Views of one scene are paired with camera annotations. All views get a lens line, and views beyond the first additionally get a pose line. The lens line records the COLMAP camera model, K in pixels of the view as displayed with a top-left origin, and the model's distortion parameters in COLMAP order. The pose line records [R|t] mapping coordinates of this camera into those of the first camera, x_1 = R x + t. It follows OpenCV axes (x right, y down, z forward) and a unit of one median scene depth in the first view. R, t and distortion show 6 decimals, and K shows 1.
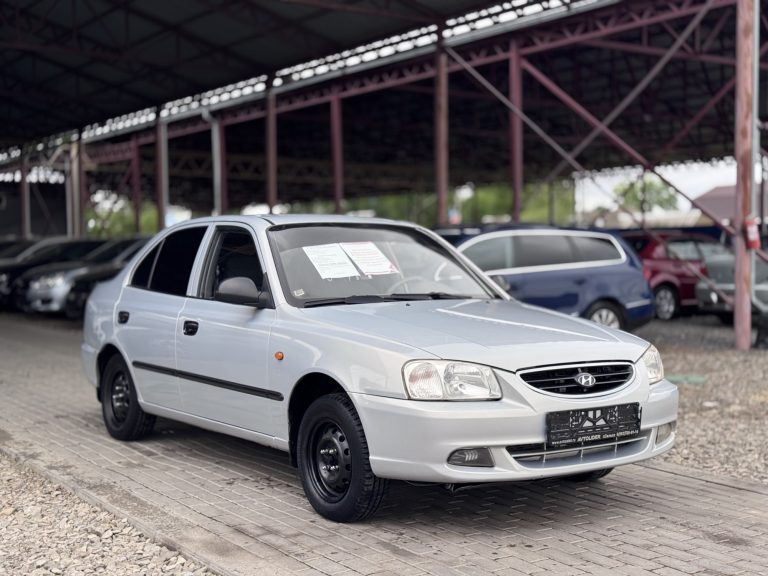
lens RADIAL K [[1075.7, 0, 386.6], [0, 1075.7, 279.5], [0, 0, 1]] dist [0.201927, -0.490619]
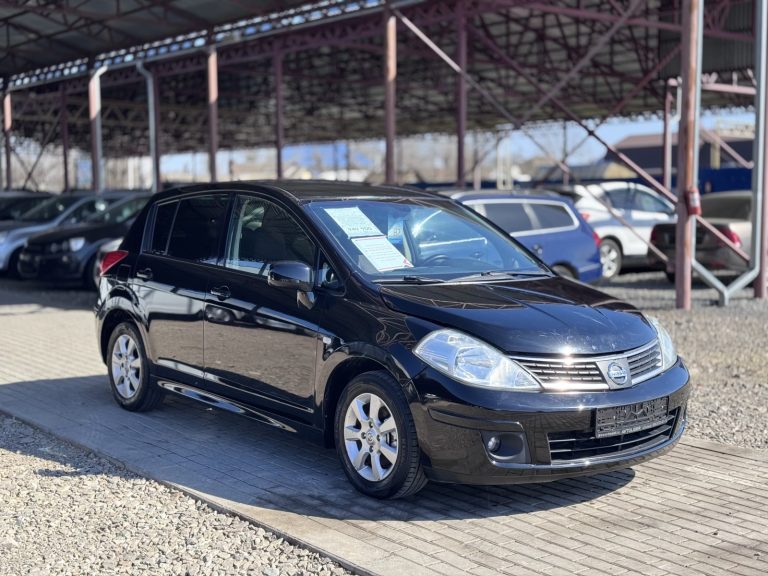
lens RADIAL K [[1074.3, 0, 386.0], [0, 1074.3, 289.9], [0, 0, 1]] dist [0.184671, -0.391557]
pose [[0.996878, -0.003959, 0.078854, -0.027570], [-0.000758, 0.998216, 0.059696, -0.010702], [-0.078950, -0.059569, 0.995097, -0.019451]]
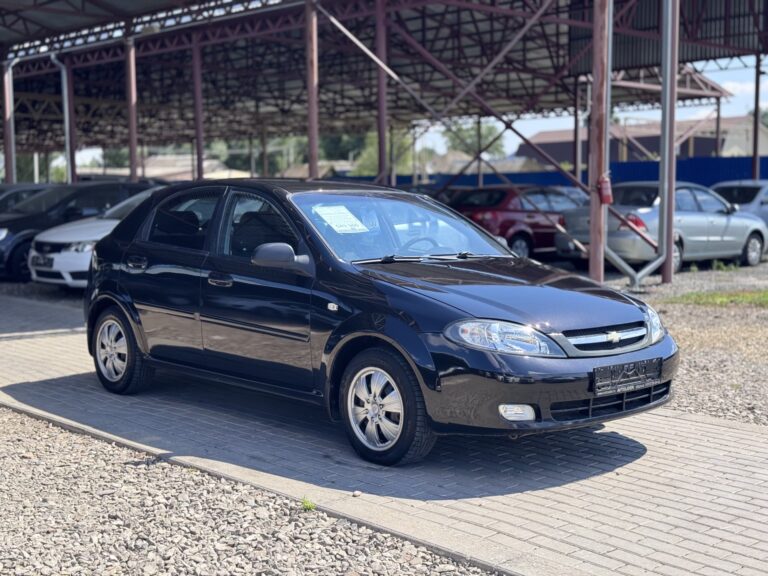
lens RADIAL K [[1083.2, 0, 383.9], [0, 1083.2, 287.3], [0, 0, 1]] dist [0.186026, -0.446287]
pose [[0.987773, -0.012766, 0.155373, -0.037663], [0.003443, 0.998185, 0.060126, -0.005994], [-0.155858, -0.058856, 0.986024, -0.041407]]
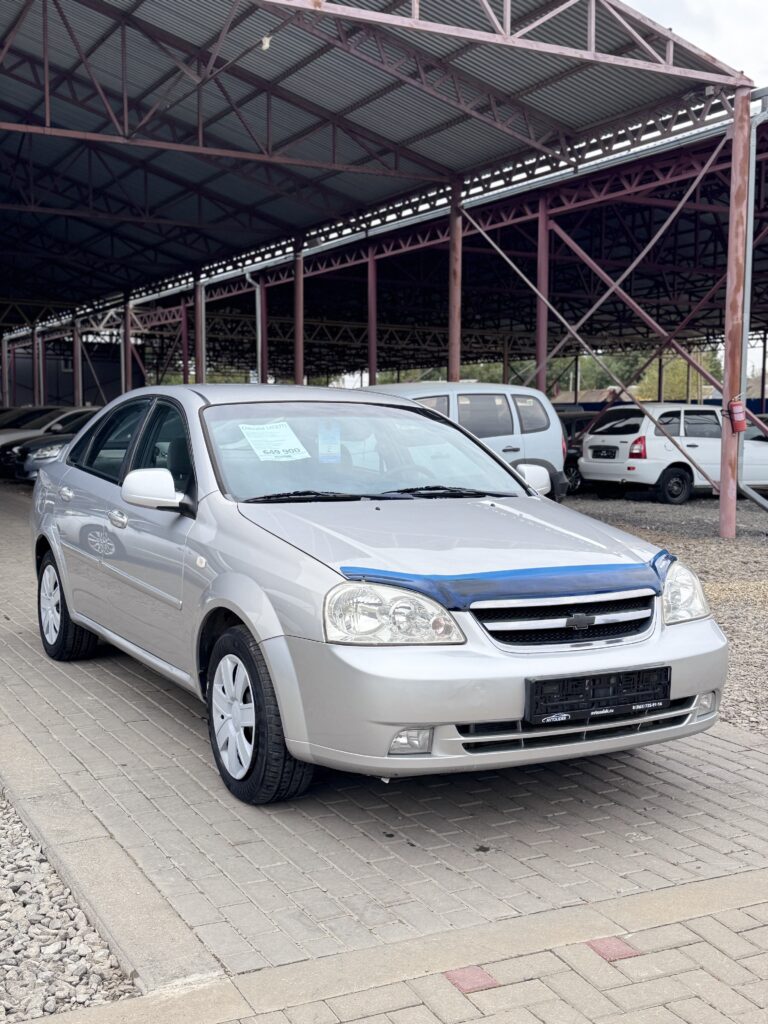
lens RADIAL K [[1199.3, 0, 384.5], [0, 1199.3, 510.9], [0, 0, 1]] dist [0.164069, -0.269123]
pose [[0.994151, 0.018836, -0.106346, 0.083640], [-0.013650, 0.998692, 0.049281, -0.003634], [0.107136, -0.047541, 0.993107, -0.044823]]
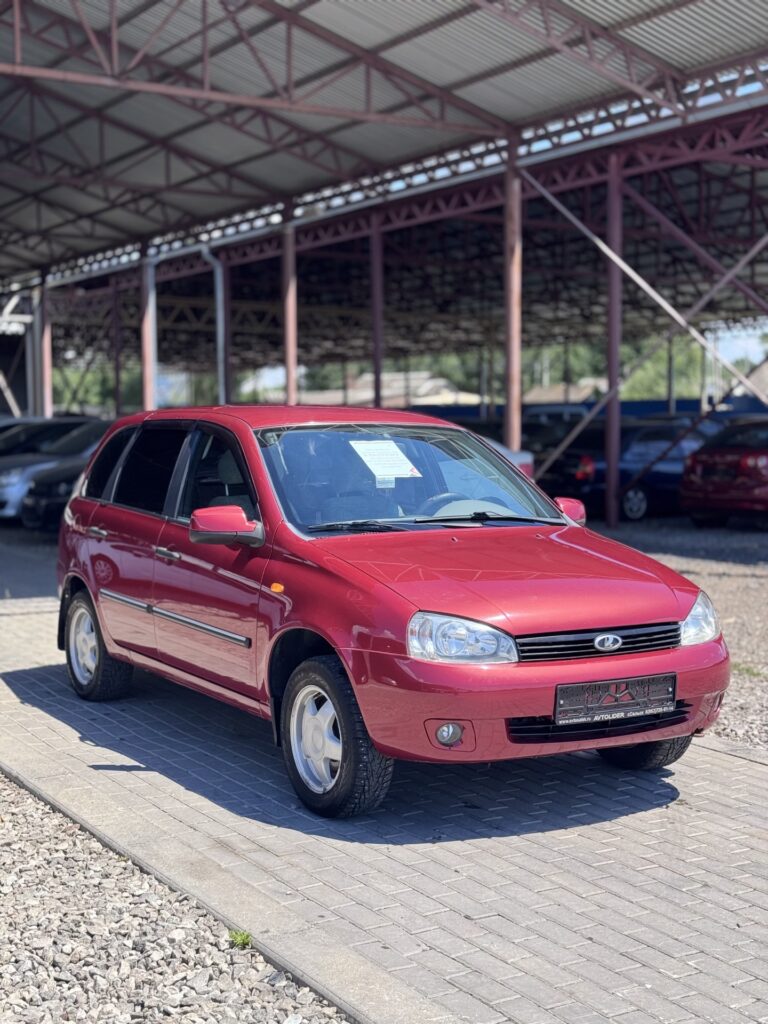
lens RADIAL K [[1434.3, 0, 377.4], [0, 1434.3, 518.9], [0, 0, 1]] dist [0.201927, -0.490619]
pose [[0.998702, 0.005877, -0.050598, 0.006618], [-0.003758, 0.999116, 0.041874, -0.011431], [0.050799, -0.041629, 0.997841, -0.010674]]
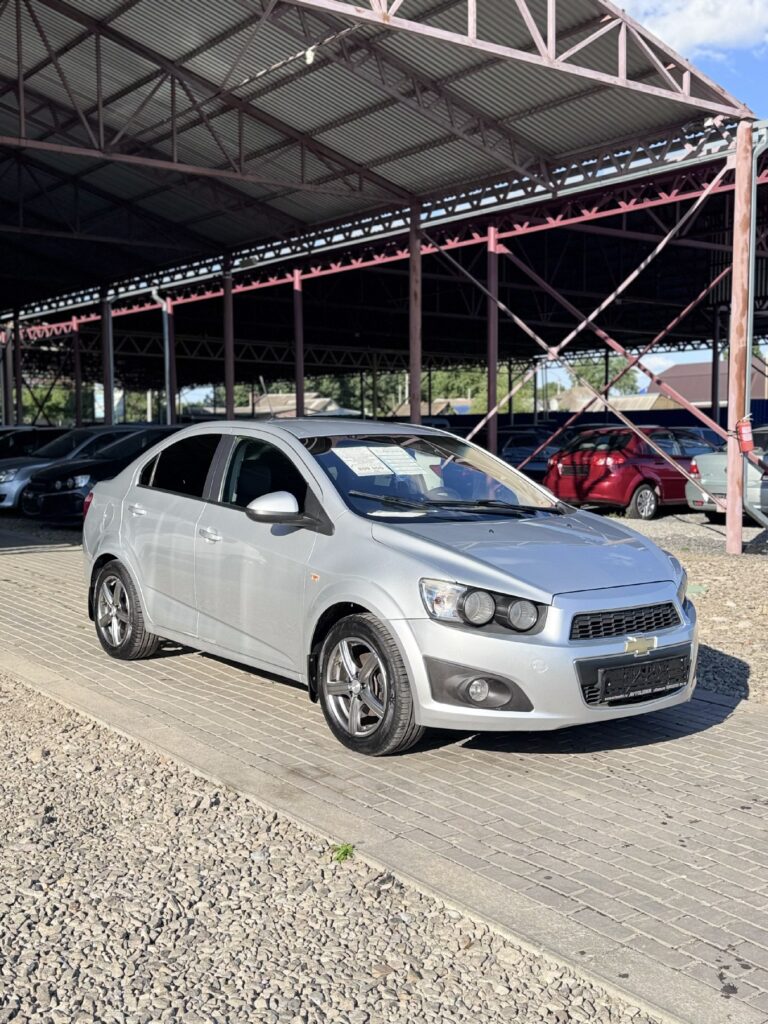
lens RADIAL K [[1132.0, 0, 373.5], [0, 1132.0, 513.3], [0, 0, 1]] dist [0.188543, -0.432201]
pose [[0.999163, 0.000116, 0.040907, -0.022488], [-0.002012, 0.998925, 0.046306, -0.010963], [-0.040857, -0.046350, 0.998089, -0.005937]]
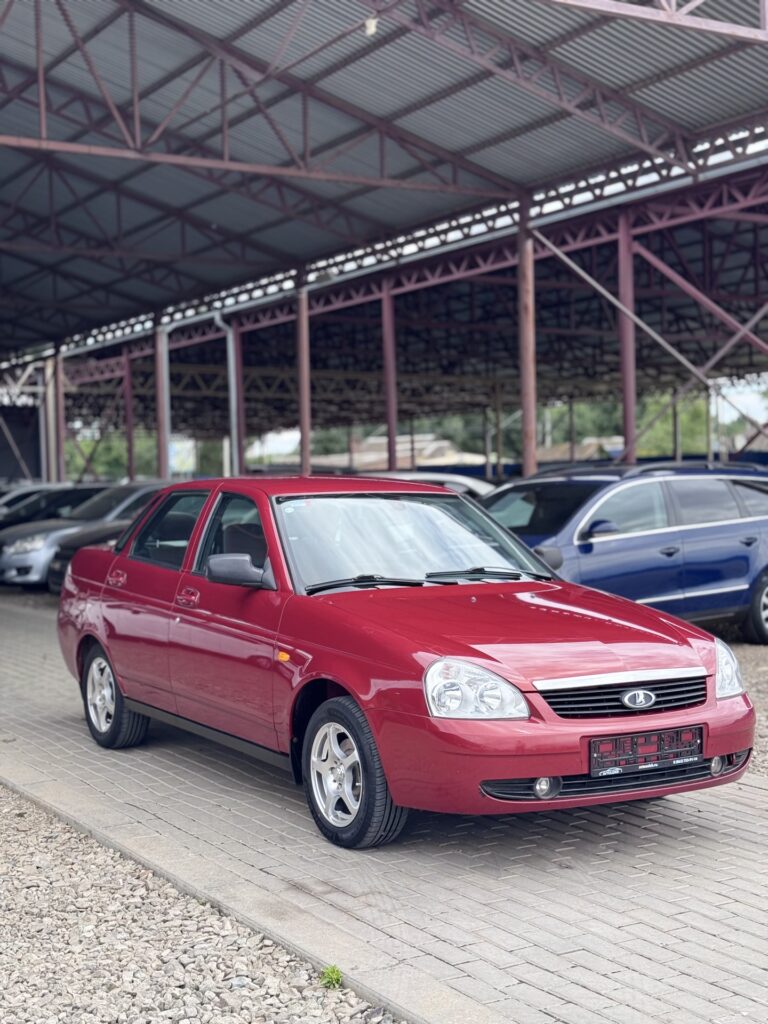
lens RADIAL K [[1433.4, 0, 366.4], [0, 1433.4, 517.0], [0, 0, 1]] dist [0.194450, -0.432832]
pose [[0.998054, -0.016416, -0.060152, -0.003103], [0.016215, 0.999861, -0.003823, -0.008304], [0.060206, 0.002841, 0.998182, -0.015633]]
